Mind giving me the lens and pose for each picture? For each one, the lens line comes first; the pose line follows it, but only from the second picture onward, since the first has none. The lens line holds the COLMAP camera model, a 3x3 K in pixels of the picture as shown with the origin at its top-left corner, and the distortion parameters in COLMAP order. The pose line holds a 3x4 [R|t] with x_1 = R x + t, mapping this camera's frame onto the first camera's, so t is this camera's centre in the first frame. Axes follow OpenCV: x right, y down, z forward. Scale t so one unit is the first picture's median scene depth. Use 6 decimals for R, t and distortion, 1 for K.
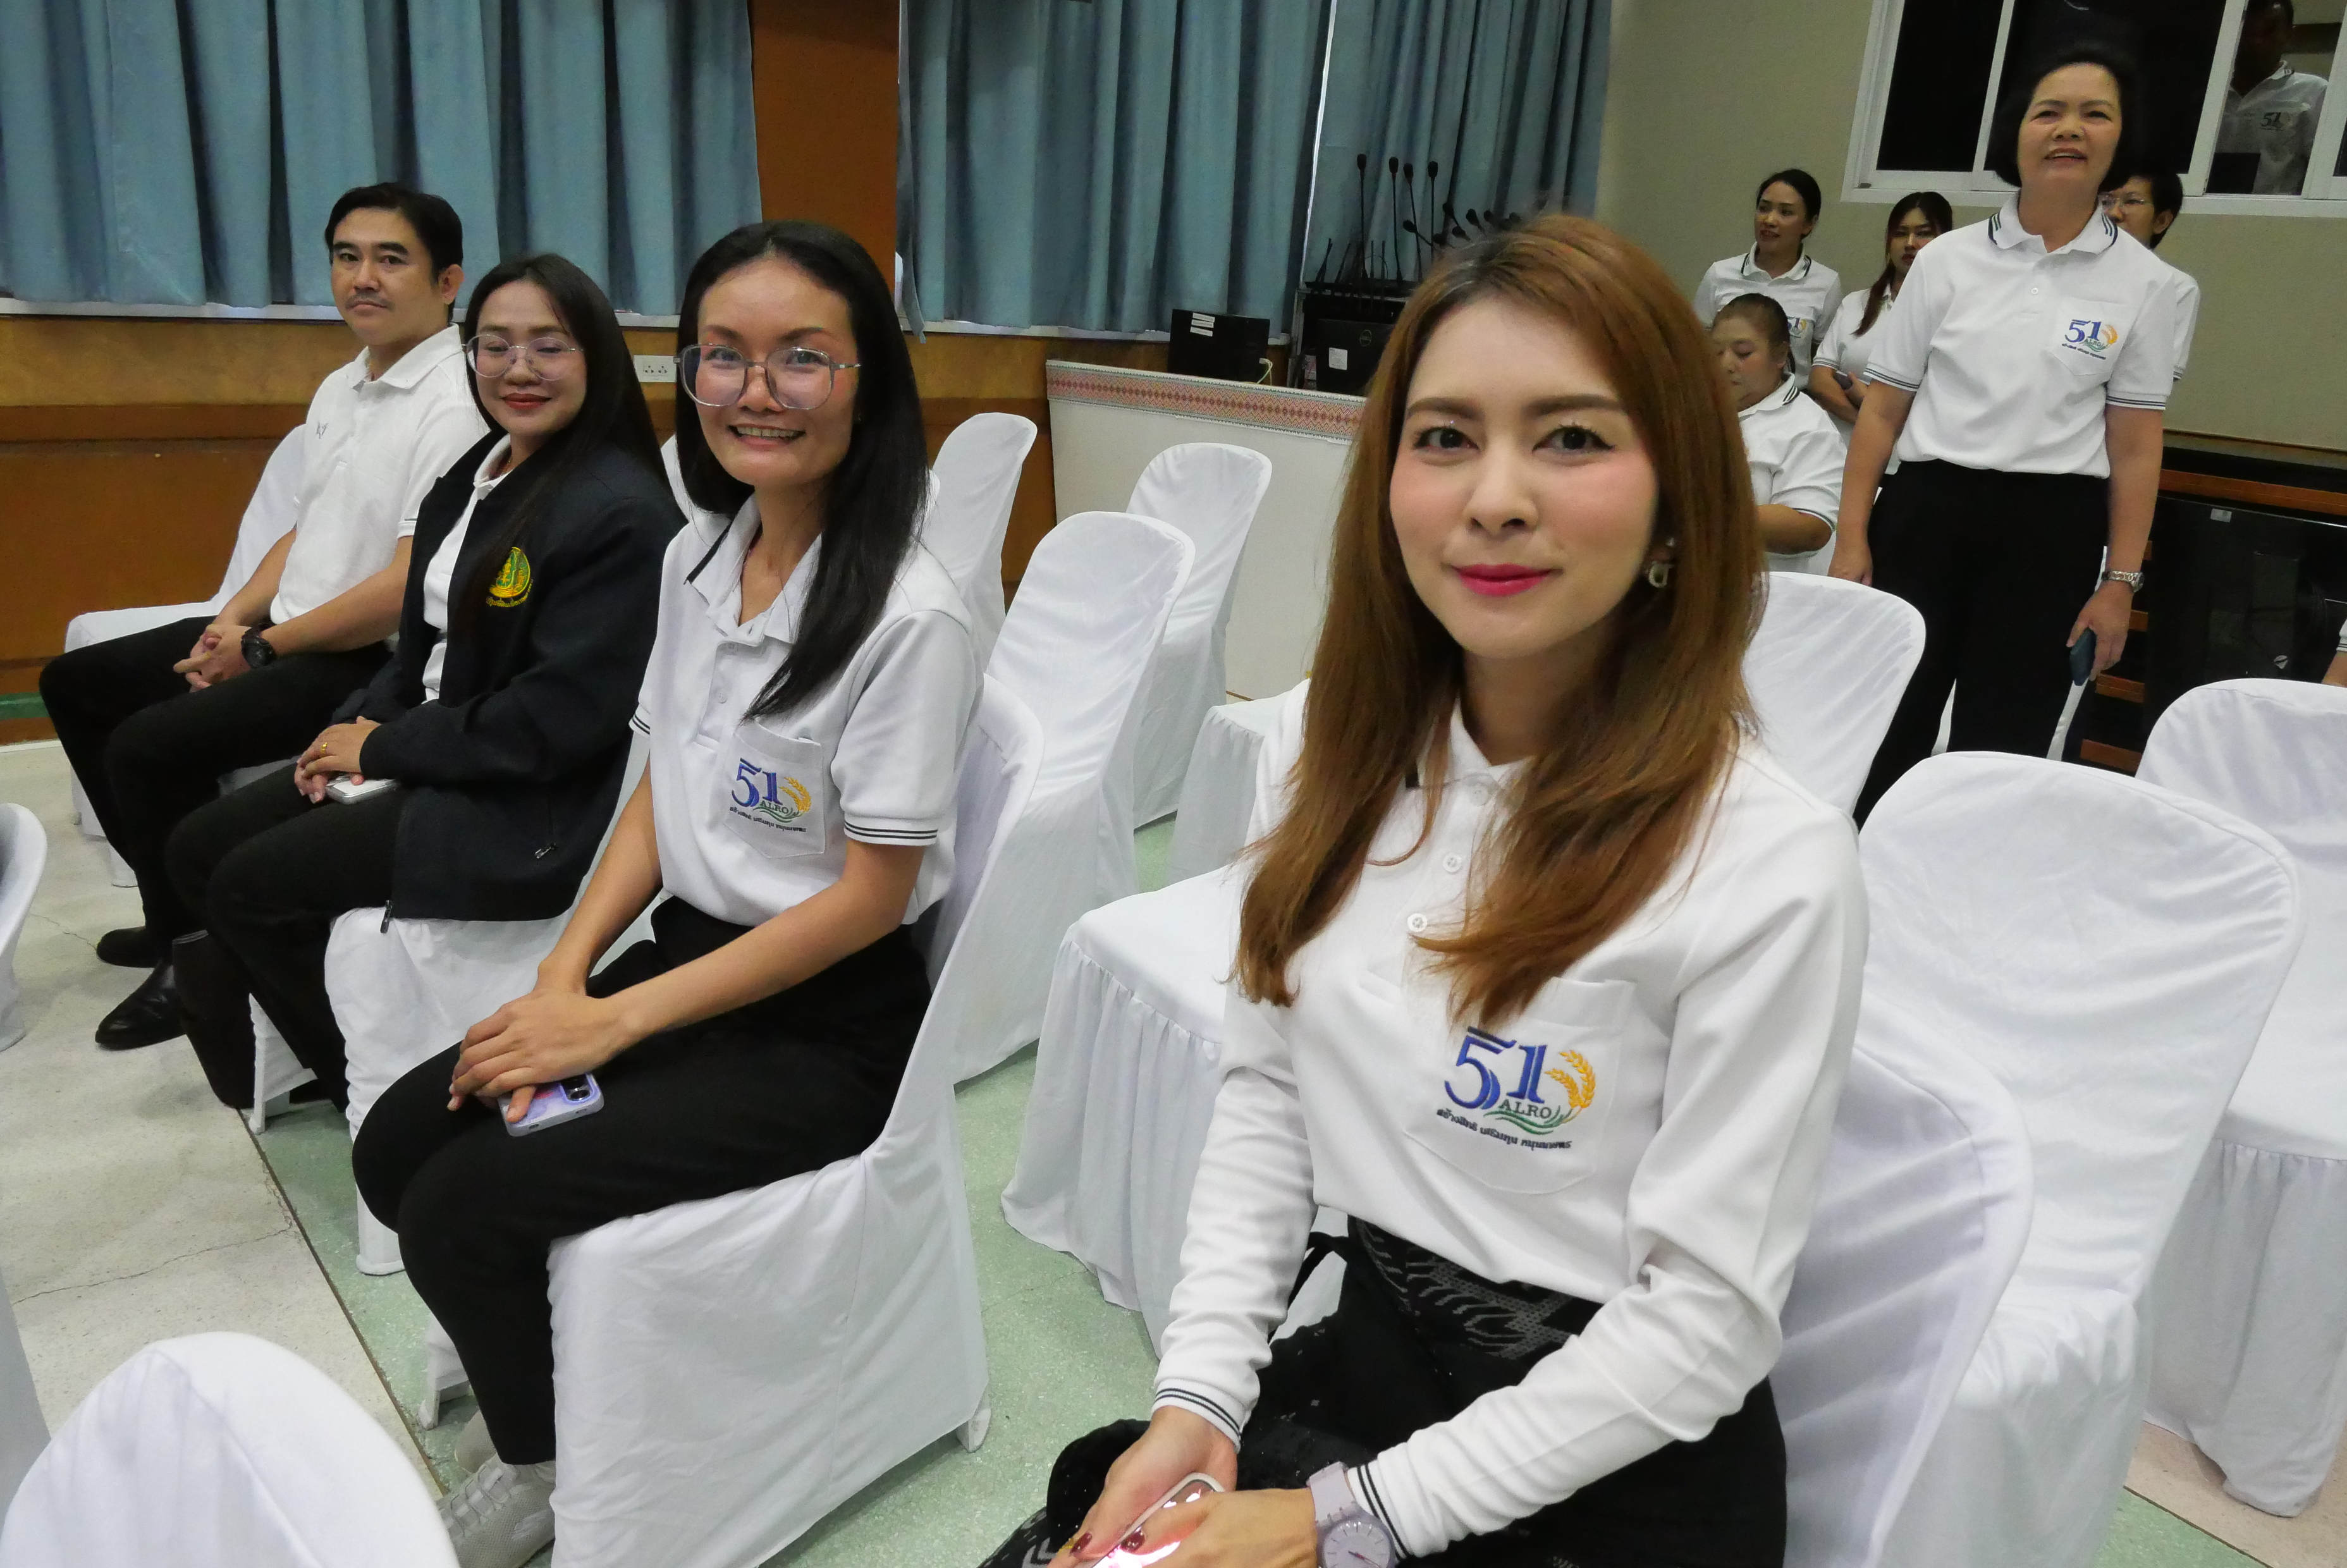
lens RADIAL K [[1710.1, 0, 1154.3], [0, 1710.1, 786.0], [0, 0, 1]] dist [-0.042205, 0.021156]
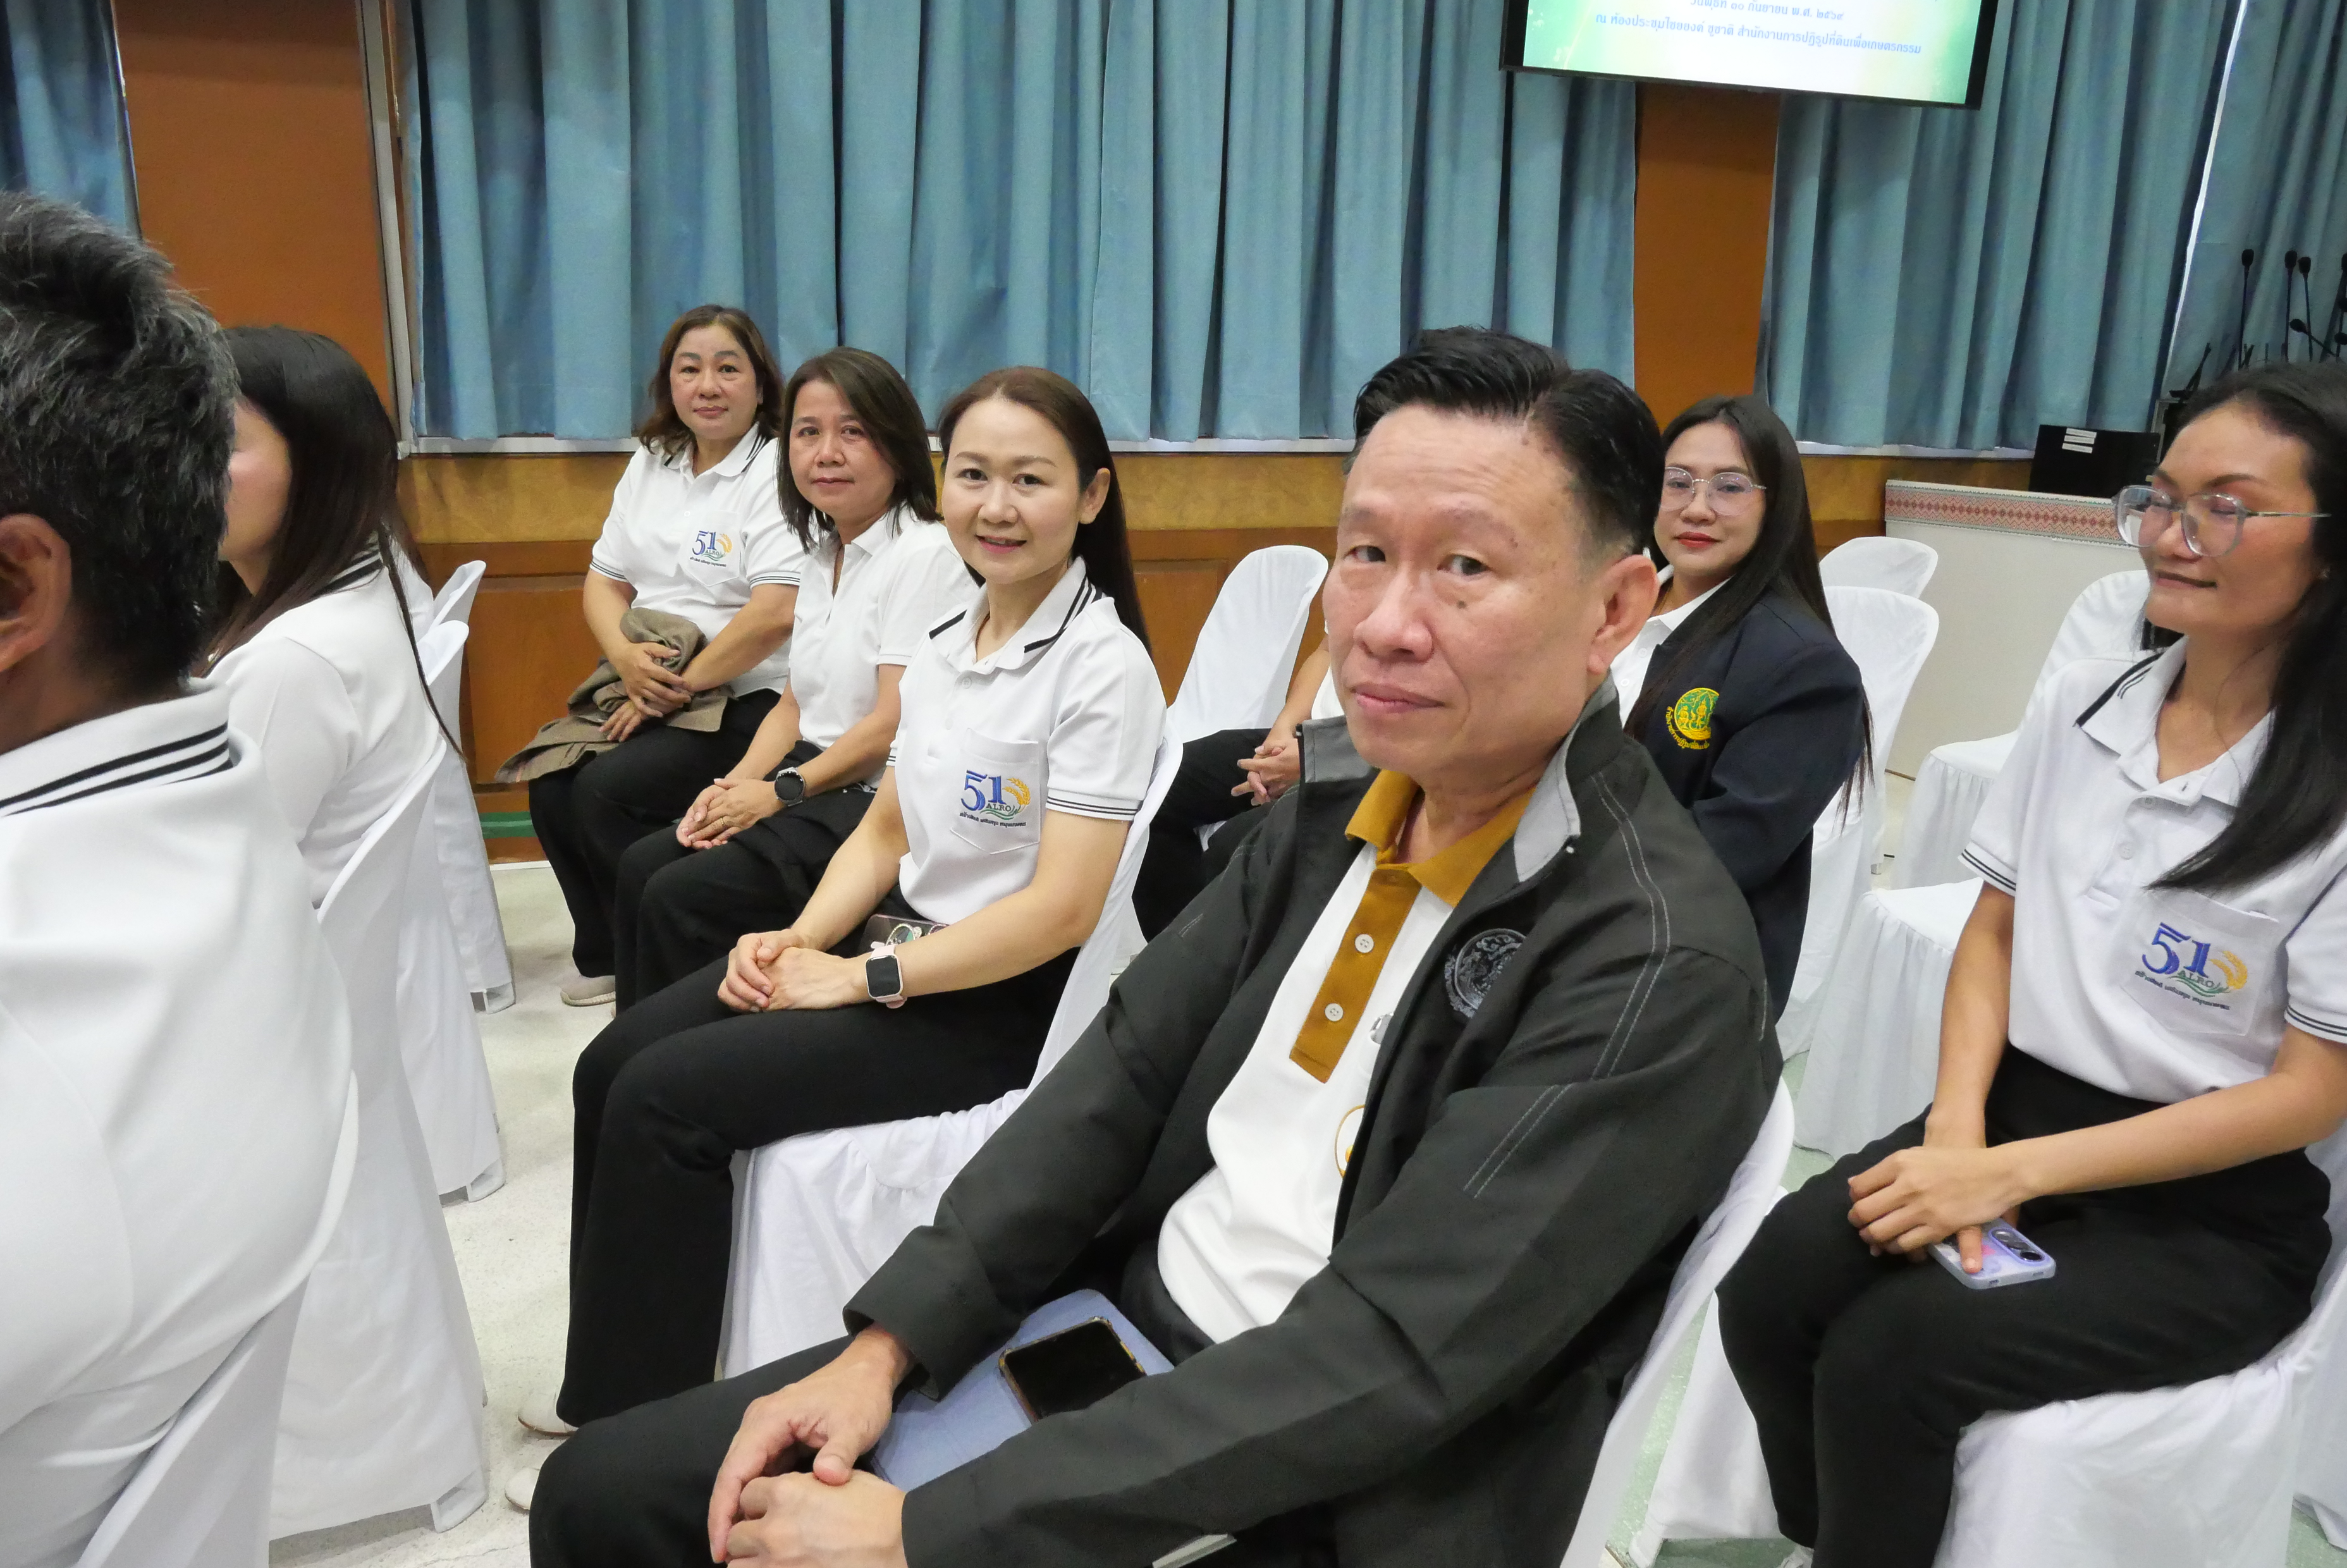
lens RADIAL K [[1710.1, 0, 1171.9], [0, 1710.1, 780.1], [0, 0, 1]] dist [-0.042205, 0.021156]
pose [[0.940534, 0.041868, -0.337110, -0.132504], [-0.064639, 0.996302, -0.056603, -0.002053], [0.333494, 0.075027, 0.939762, -0.020422]]
